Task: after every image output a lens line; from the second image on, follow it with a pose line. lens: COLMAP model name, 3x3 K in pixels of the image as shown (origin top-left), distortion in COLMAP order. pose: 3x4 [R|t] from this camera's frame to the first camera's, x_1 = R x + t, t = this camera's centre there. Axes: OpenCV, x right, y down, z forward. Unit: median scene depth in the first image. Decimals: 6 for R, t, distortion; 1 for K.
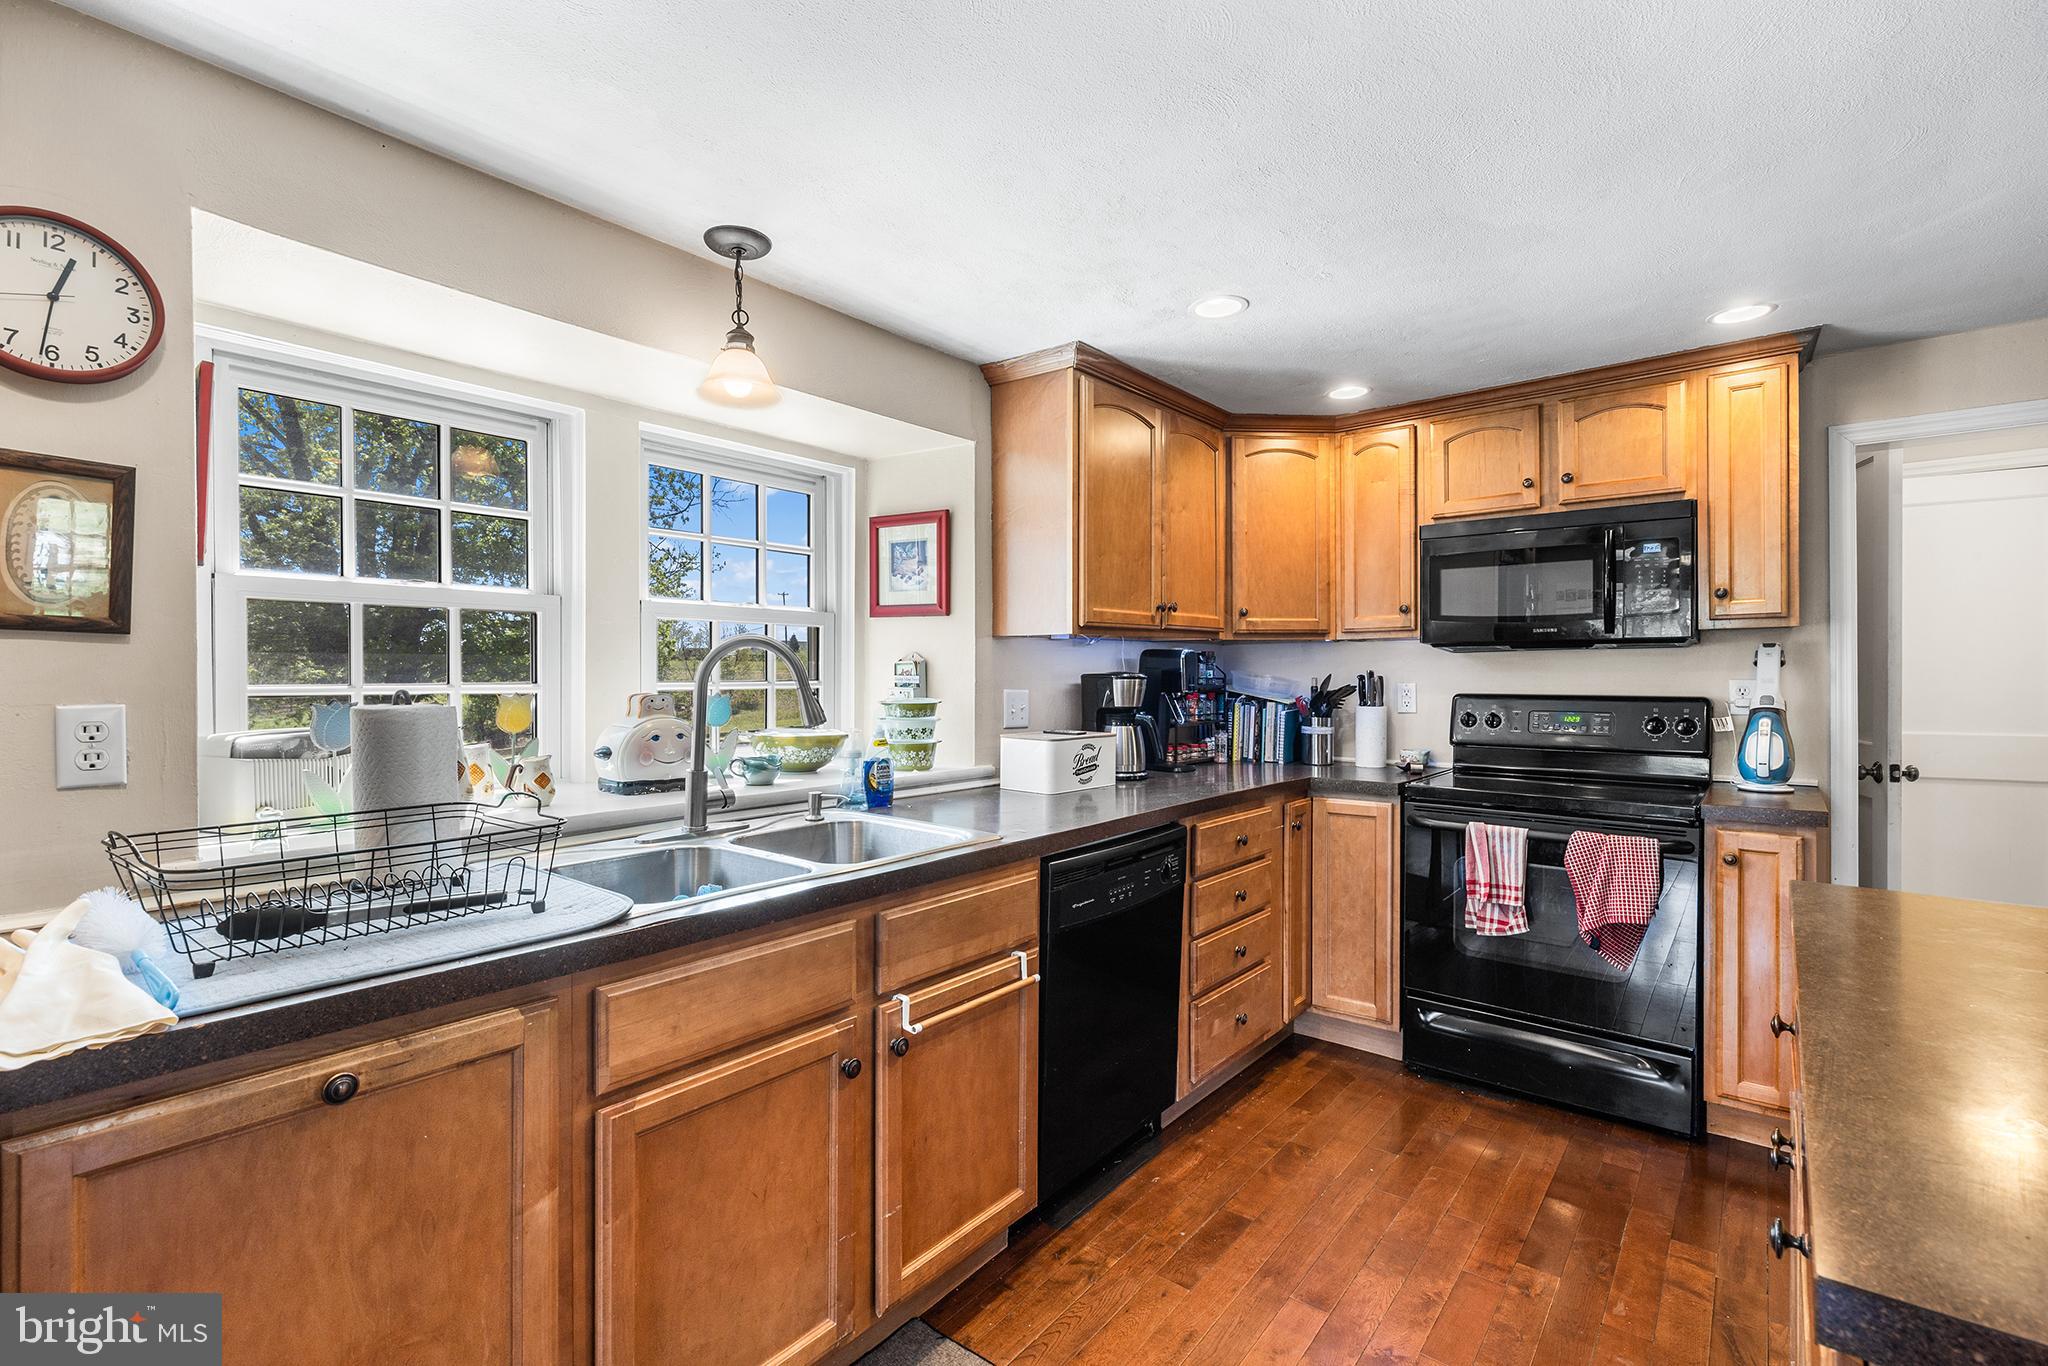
lens RADIAL K [[926.7, 0, 1023.5], [0, 926.7, 679.6], [0, 0, 1]] dist [0.001754, 0.000110]
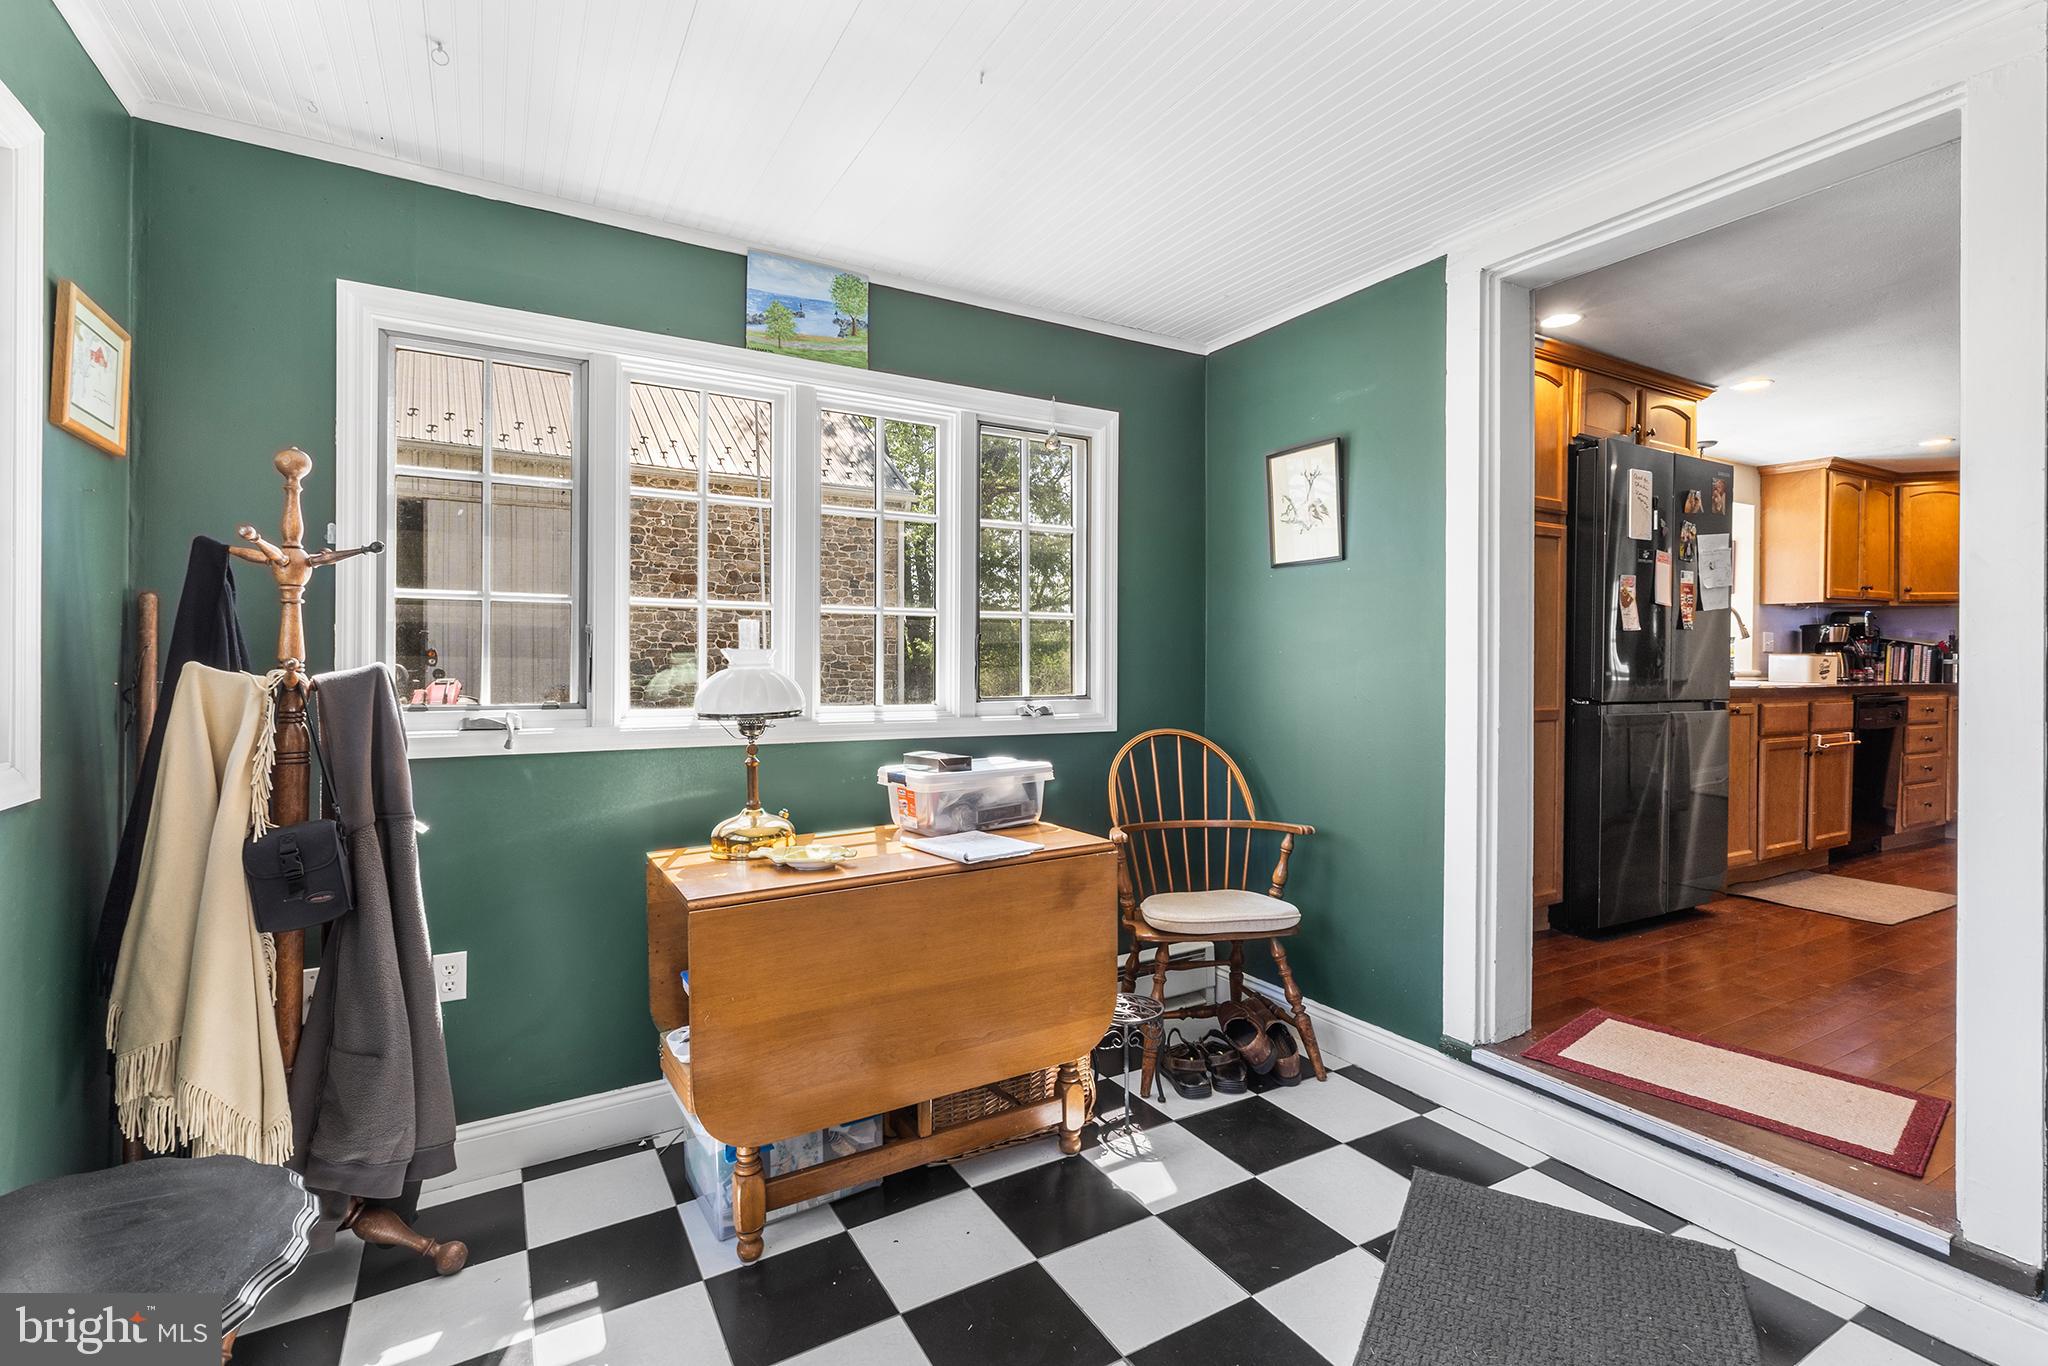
lens RADIAL K [[939.9, 0, 1028.5], [0, 939.9, 661.0], [0, 0, 1]] dist [0.002522, 0.000013]
pose [[0.933269, 0.008101, -0.359087, -0.780034], [-0.009893, 0.999946, -0.003153, 0.096865], [0.359042, 0.006495, 0.933299, -1.435763]]
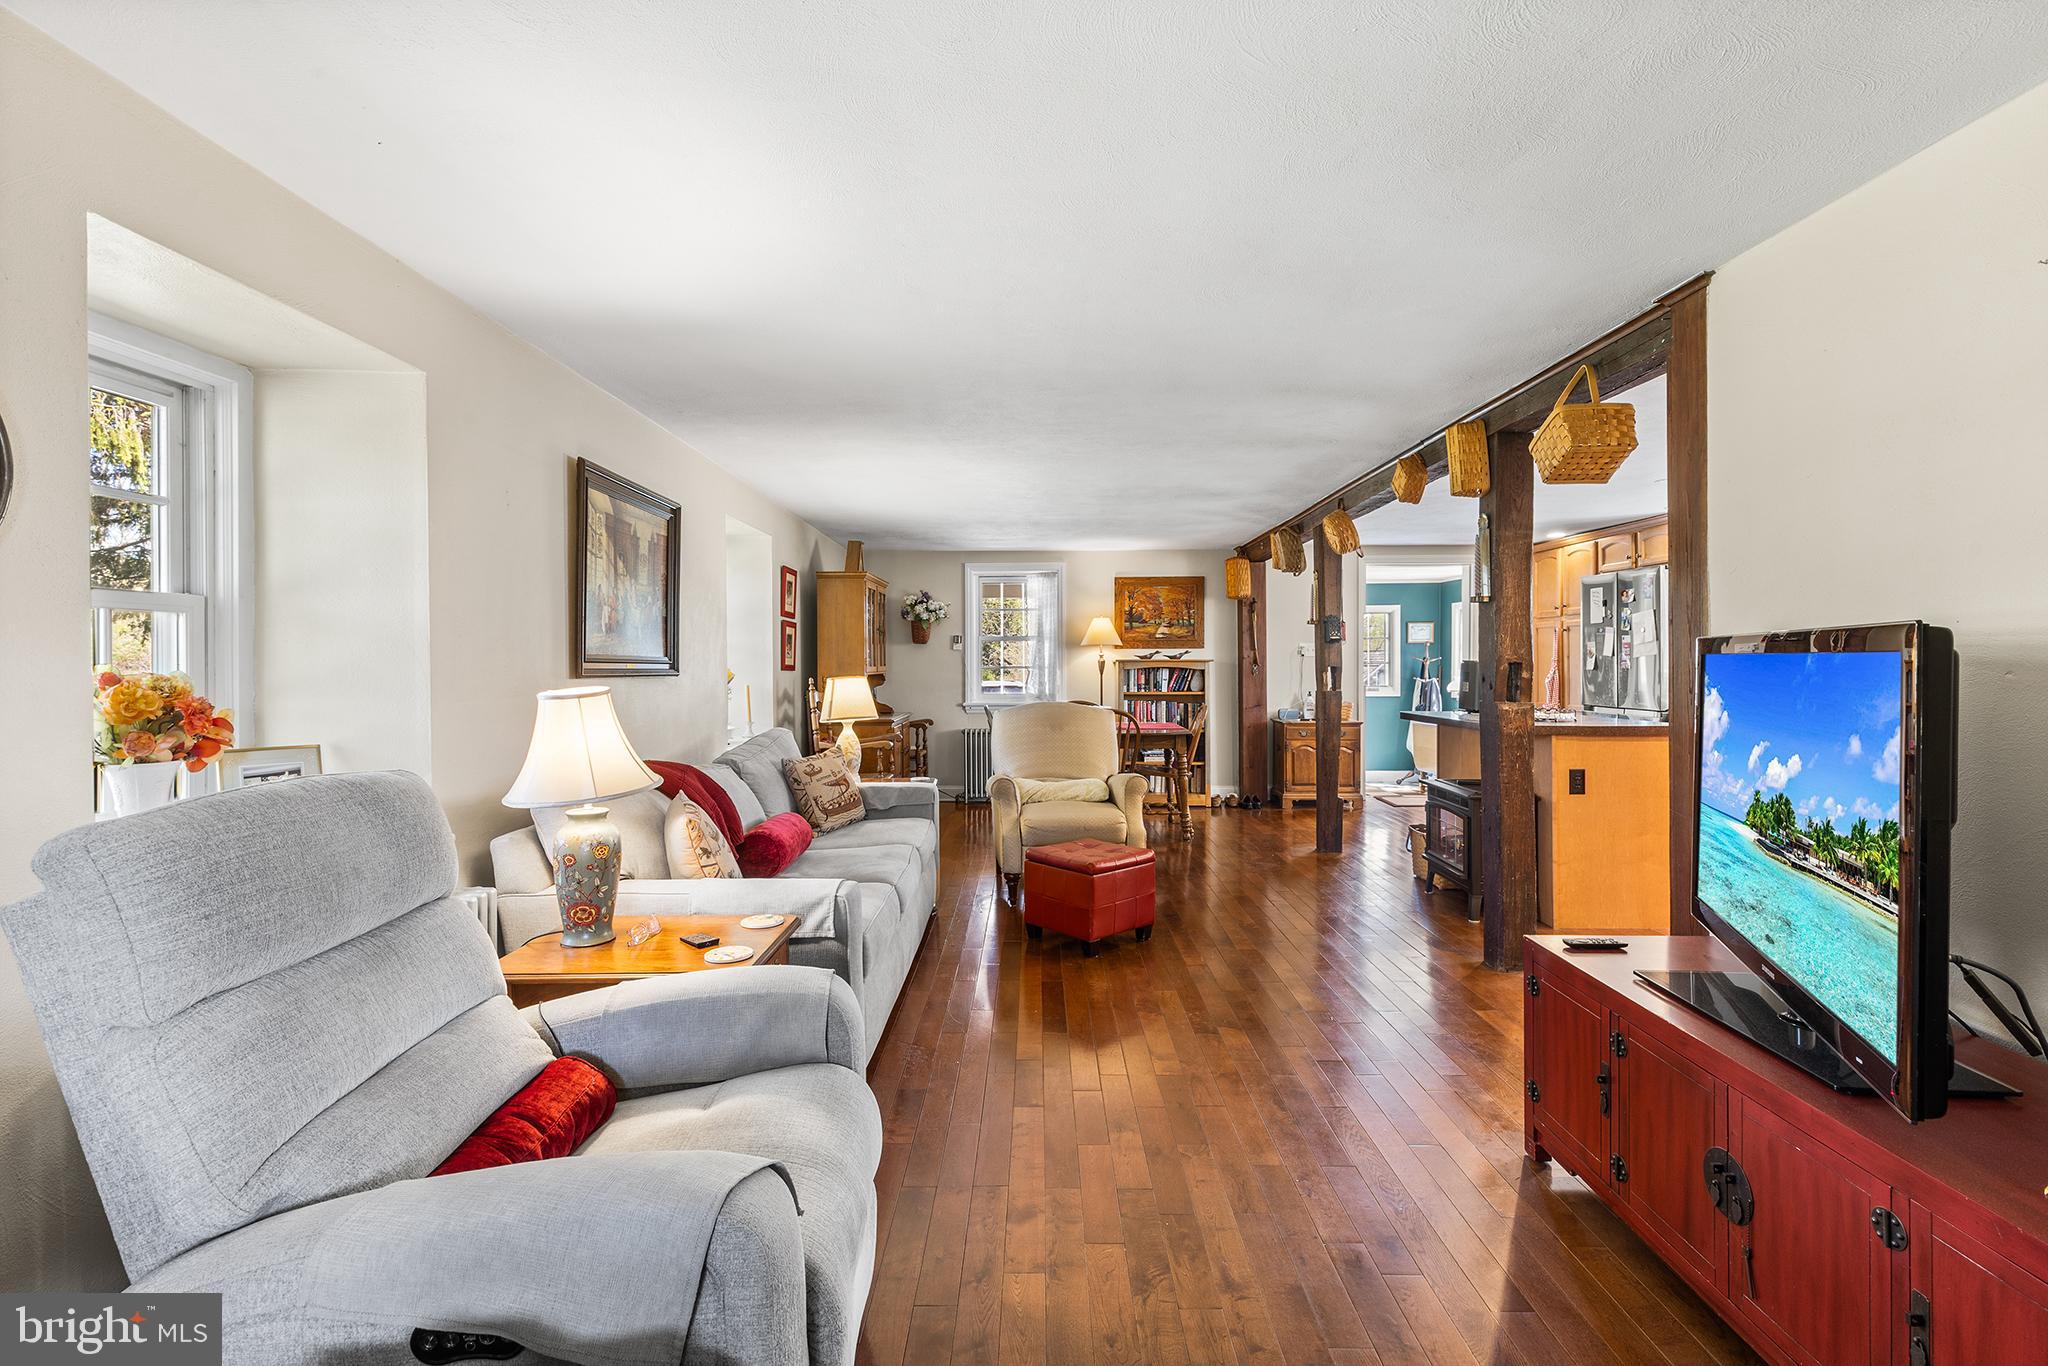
lens RADIAL K [[939.9, 0, 1028.5], [0, 939.9, 661.0], [0, 0, 1]] dist [0.002522, 0.000013]
pose [[-0.784108, 0.006953, -0.620585, 2.249422], [0.005483, 0.999976, 0.004276, 0.000649], [0.620600, -0.000050, -0.784127, 1.067997]]
